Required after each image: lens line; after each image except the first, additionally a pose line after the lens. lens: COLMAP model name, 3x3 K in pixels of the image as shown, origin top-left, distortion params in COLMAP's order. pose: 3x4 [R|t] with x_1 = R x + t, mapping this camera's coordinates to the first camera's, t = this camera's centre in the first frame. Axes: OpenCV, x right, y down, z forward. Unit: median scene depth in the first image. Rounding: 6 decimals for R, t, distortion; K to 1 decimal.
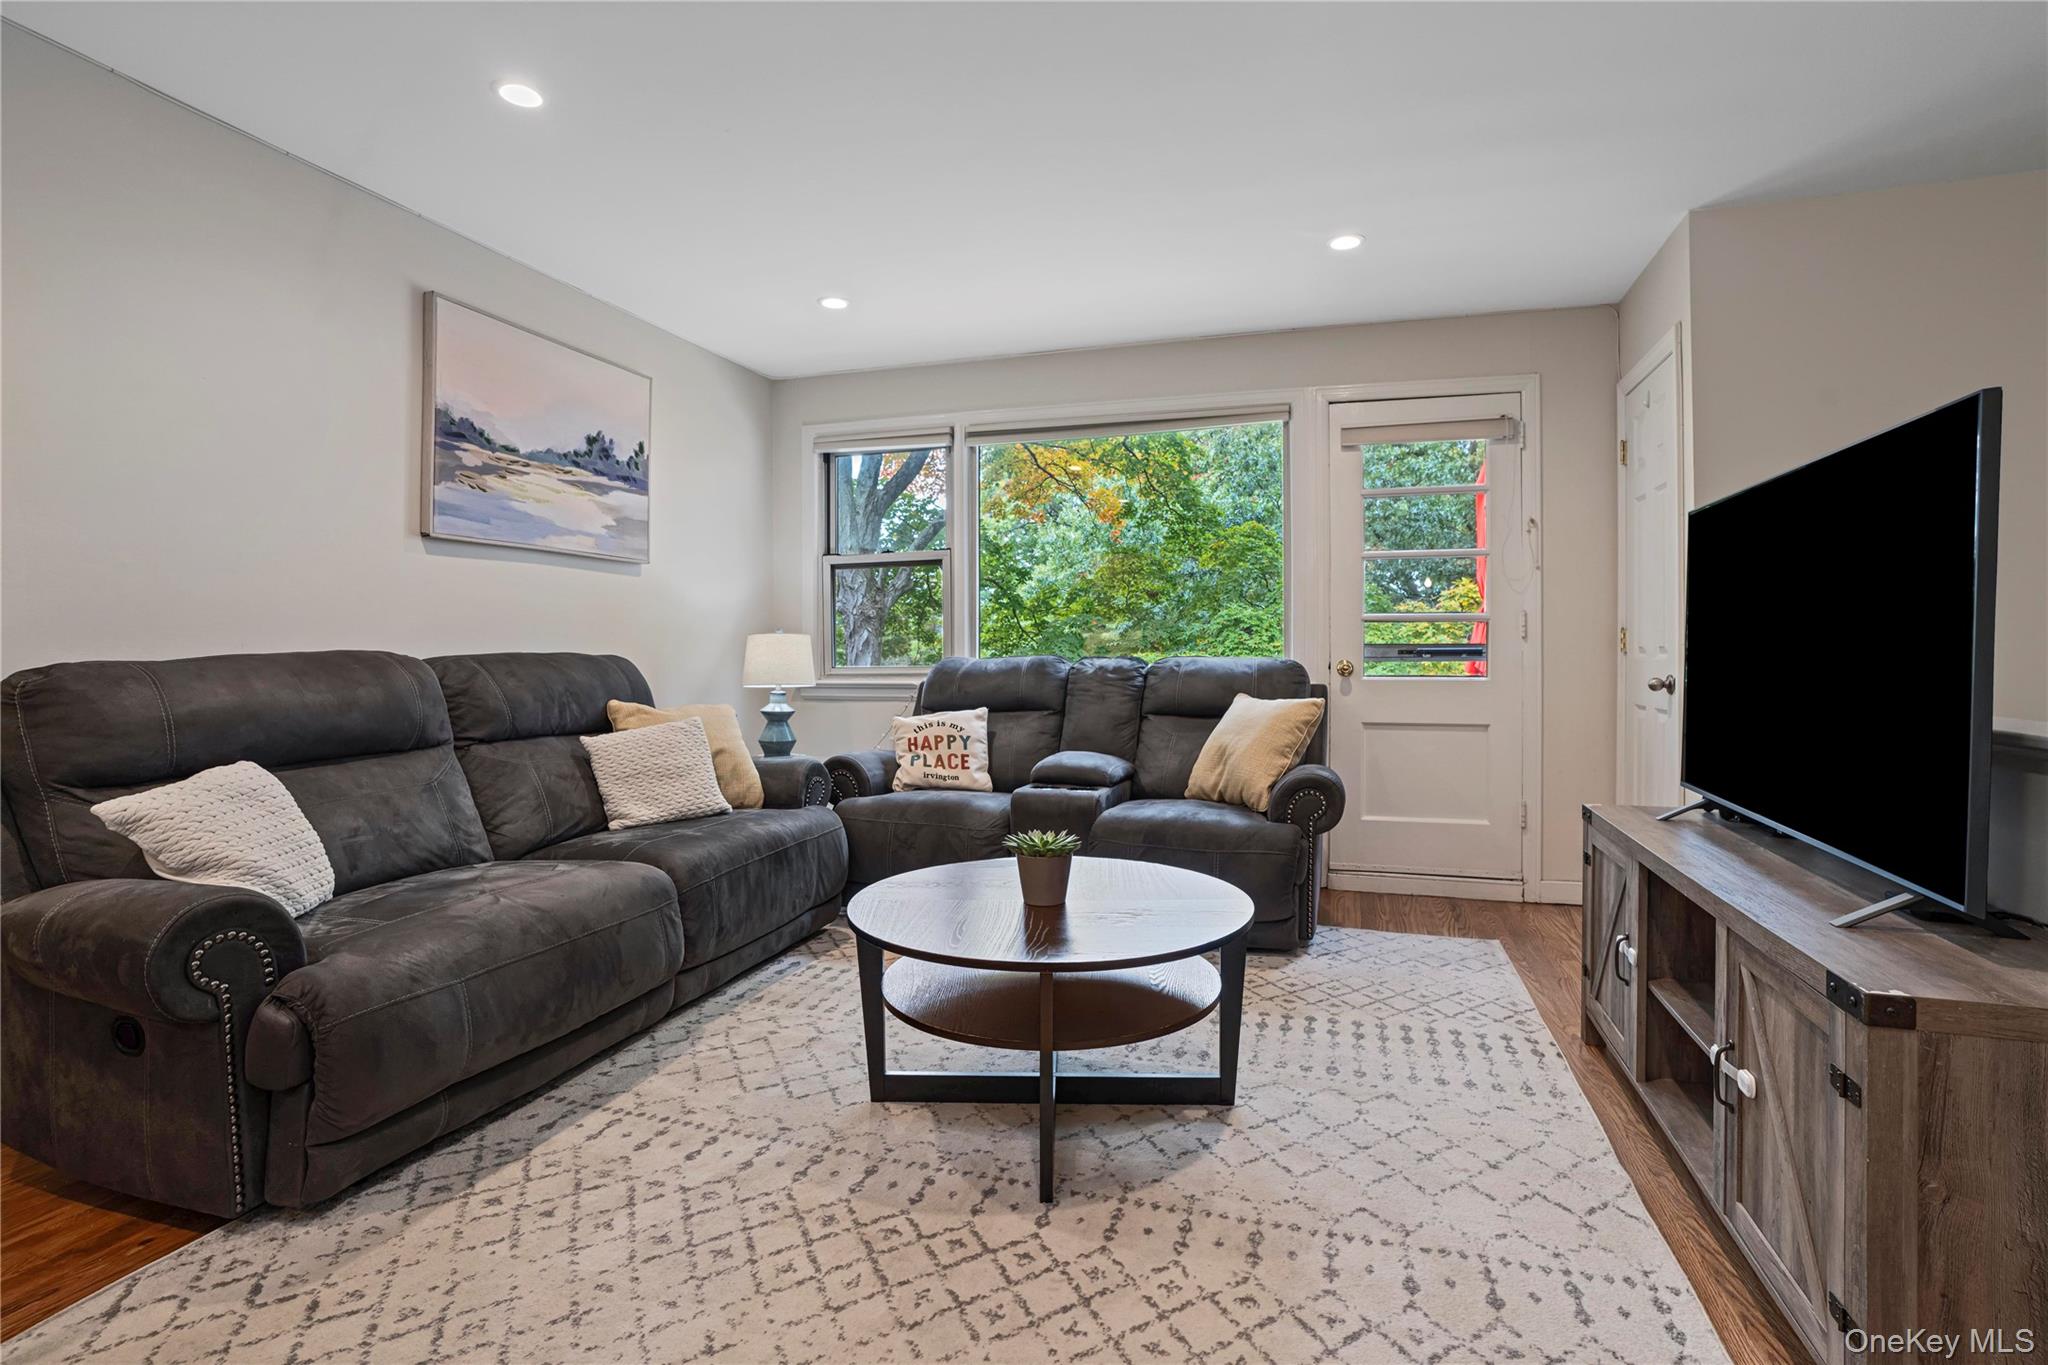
lens RADIAL K [[930.5, 0, 1026.2], [0, 930.5, 641.8], [0, 0, 1]] dist [-0.057443, 0.026902]
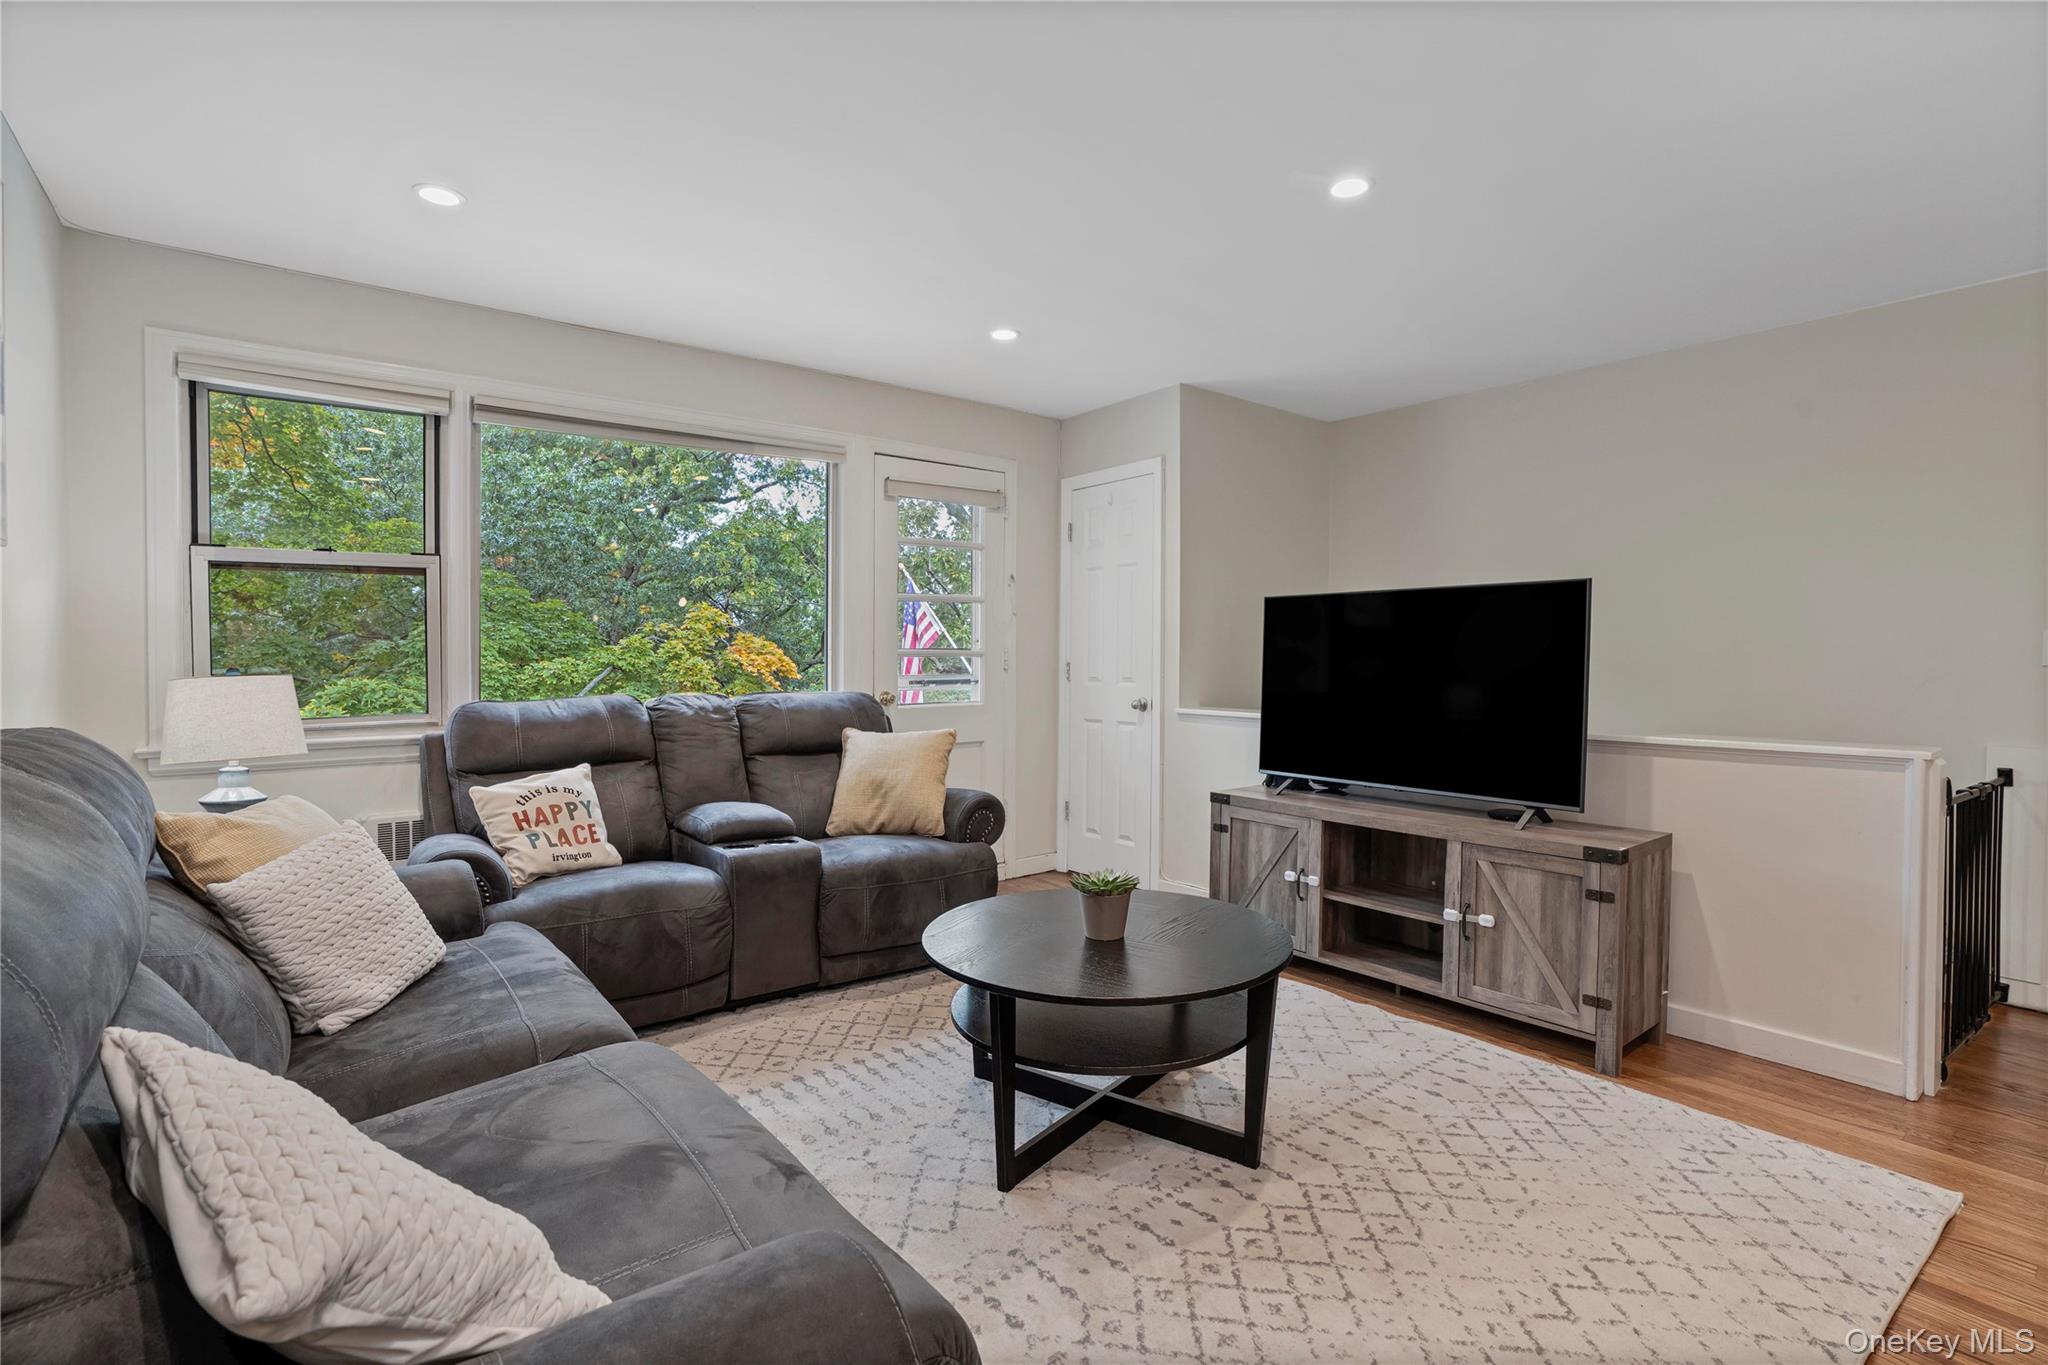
lens RADIAL K [[975.1, 0, 920.0], [0, 975.1, 673.2], [0, 0, 1]] dist [-0.051102, 0.019619]
pose [[0.599428, -0.018527, 0.800214, -0.622798], [-0.002661, 0.999680, 0.025138, -0.033721], [-0.800424, -0.017197, 0.599187, 0.305917]]
